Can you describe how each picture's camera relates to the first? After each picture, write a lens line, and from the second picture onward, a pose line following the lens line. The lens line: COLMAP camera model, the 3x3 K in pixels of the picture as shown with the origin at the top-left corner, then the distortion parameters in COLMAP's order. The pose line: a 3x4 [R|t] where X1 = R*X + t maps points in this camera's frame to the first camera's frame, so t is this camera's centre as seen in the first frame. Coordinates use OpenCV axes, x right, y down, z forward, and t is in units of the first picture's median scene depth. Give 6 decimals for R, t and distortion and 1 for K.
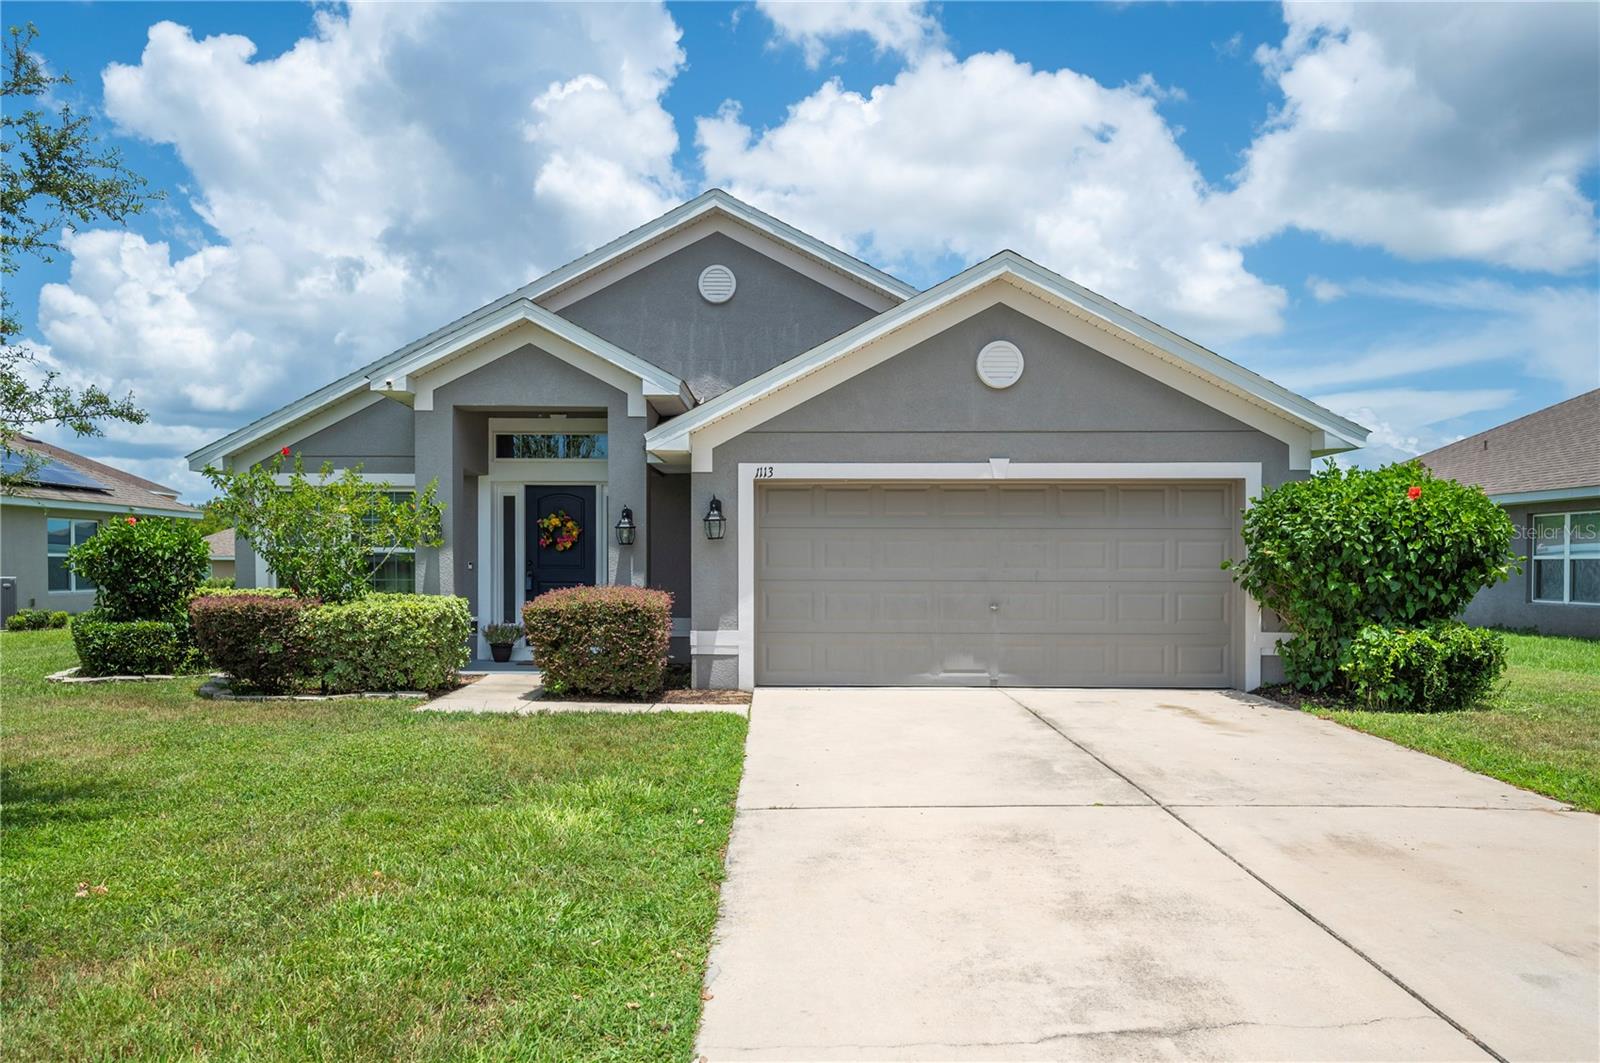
lens RADIAL K [[1174.7, 0, 768.7], [0, 1174.7, 595.5], [0, 0, 1]] dist [-0.004041, 0.003050]
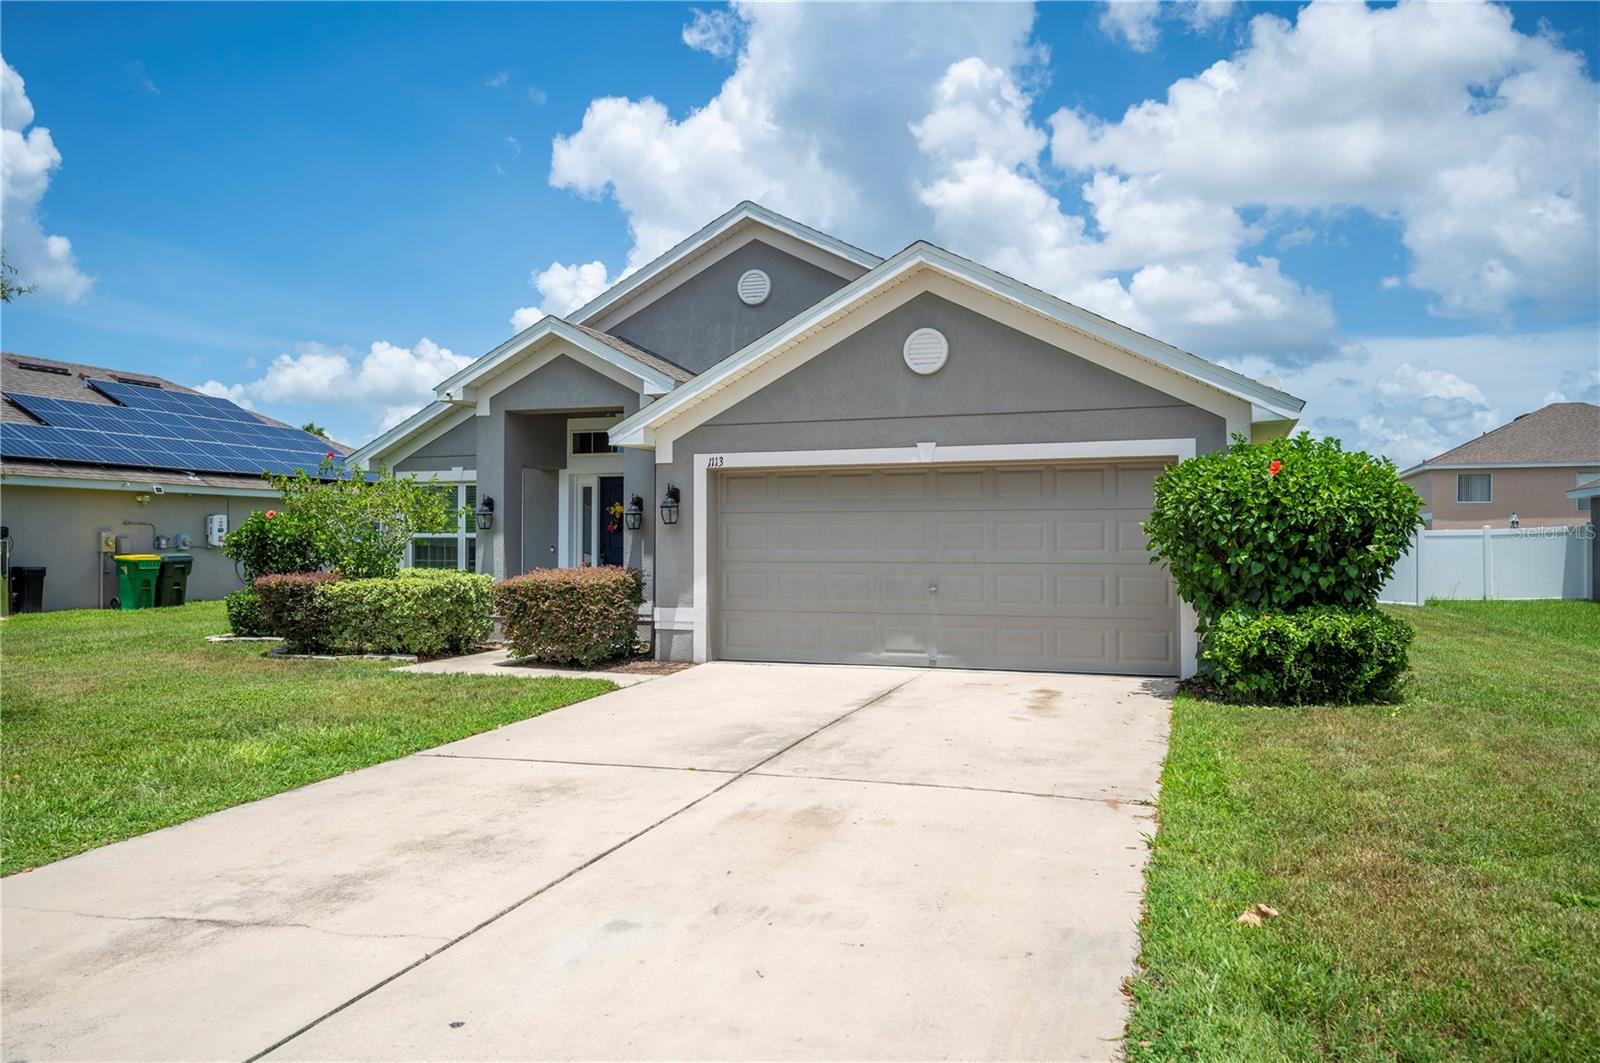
lens RADIAL K [[1178.3, 0, 826.8], [0, 1178.3, 535.4], [0, 0, 1]] dist [-0.006093, -0.002686]
pose [[0.948555, -0.005611, -0.316564, 0.436814], [-0.006364, 0.999303, -0.036779, 0.002146], [0.316550, 0.036902, 0.947858, 0.005296]]
